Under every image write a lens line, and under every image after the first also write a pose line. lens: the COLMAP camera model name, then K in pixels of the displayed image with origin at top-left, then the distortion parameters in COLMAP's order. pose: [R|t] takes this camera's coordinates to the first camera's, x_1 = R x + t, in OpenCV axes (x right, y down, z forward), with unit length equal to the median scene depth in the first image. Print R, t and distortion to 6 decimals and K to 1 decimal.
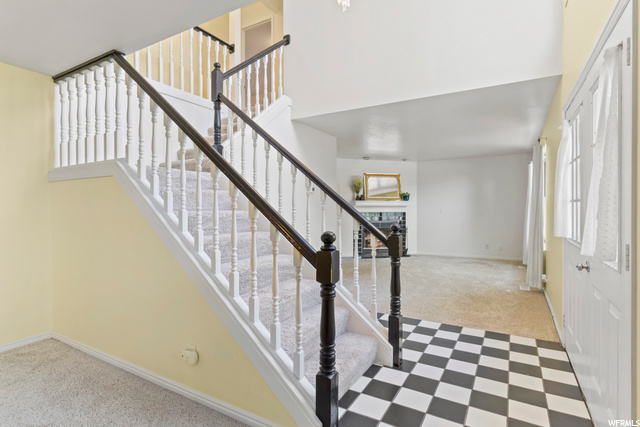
lens RADIAL K [[329.2, 0, 320.9], [0, 329.2, 210.6], [0, 0, 1]] dist [0.000396, 0.000127]
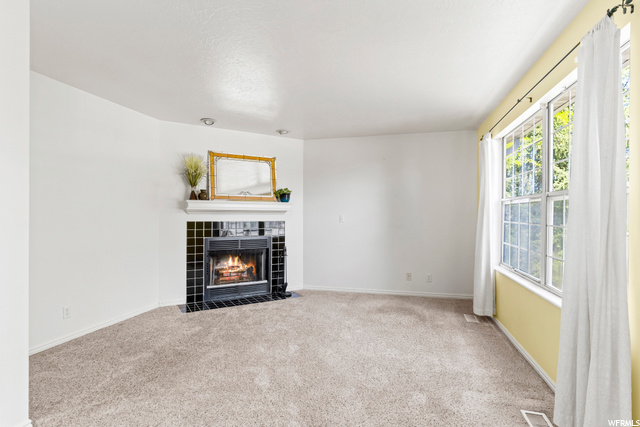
lens RADIAL K [[329.2, 0, 319.6], [0, 329.2, 216.2], [0, 0, 1]] dist [0.000396, 0.000127]
pose [[0.961720, 0.004423, 0.274000, 0.156424], [-0.001788, 0.999950, -0.009865, 0.000849], [-0.274030, 0.008997, 0.961679, 0.410516]]
